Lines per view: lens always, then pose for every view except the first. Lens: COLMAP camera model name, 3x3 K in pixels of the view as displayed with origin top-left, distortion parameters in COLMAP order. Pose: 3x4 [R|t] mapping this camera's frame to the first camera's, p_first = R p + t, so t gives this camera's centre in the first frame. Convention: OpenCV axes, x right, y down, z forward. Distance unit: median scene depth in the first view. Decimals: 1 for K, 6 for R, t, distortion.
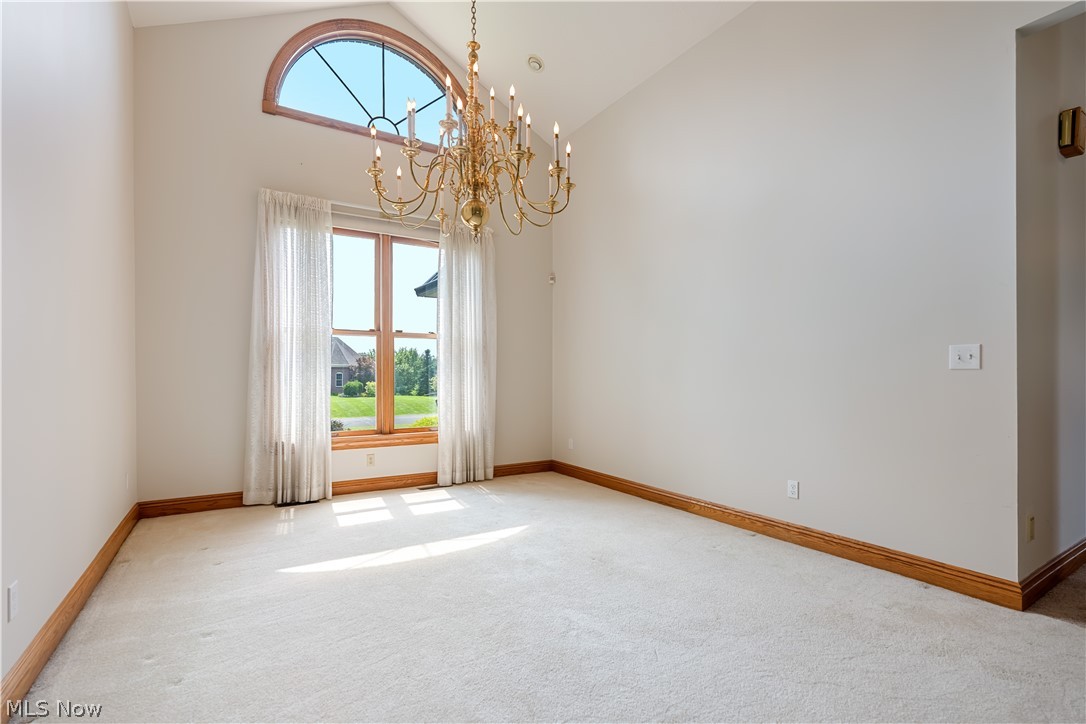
lens RADIAL K [[497.4, 0, 545.1], [0, 497.4, 370.1], [0, 0, 1]] dist [-0.000854, 0.000148]
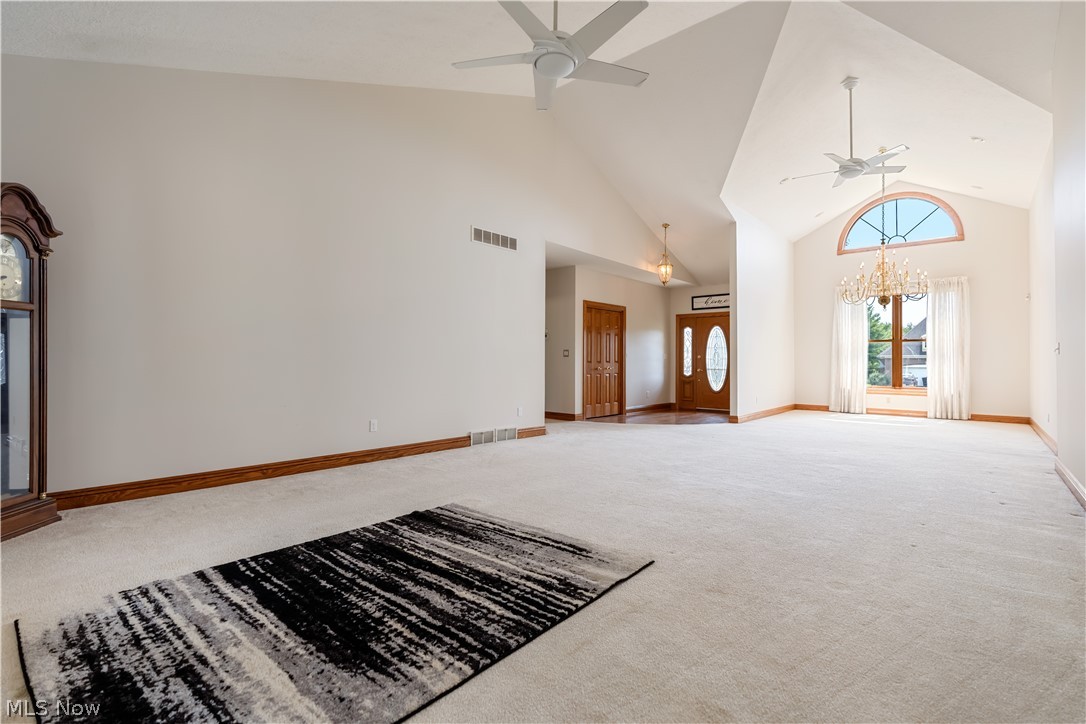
lens RADIAL K [[498.2, 0, 543.0], [0, 498.2, 362.0], [0, 0, 1]] dist [0.000144, 0.000107]
pose [[0.291491, 0.001316, -0.956573, 1.191541], [0.002218, 0.999995, 0.002052, 0.007808], [0.956571, -0.002720, 0.291487, -0.978647]]
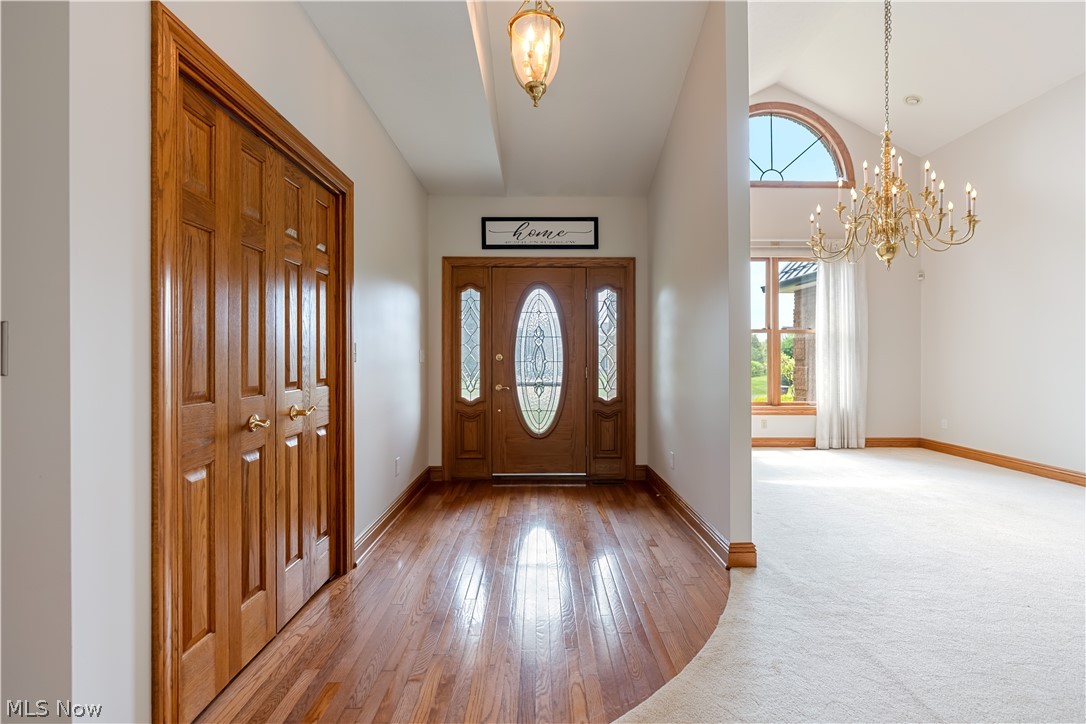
lens RADIAL K [[492.6, 0, 548.5], [0, 492.6, 353.8], [0, 0, 1]] dist [0.000543, 0.000169]
pose [[0.857706, -0.002150, -0.514136, -0.155131], [0.004371, 0.999986, 0.003110, -0.017640], [0.514122, -0.004915, 0.857703, -0.439030]]
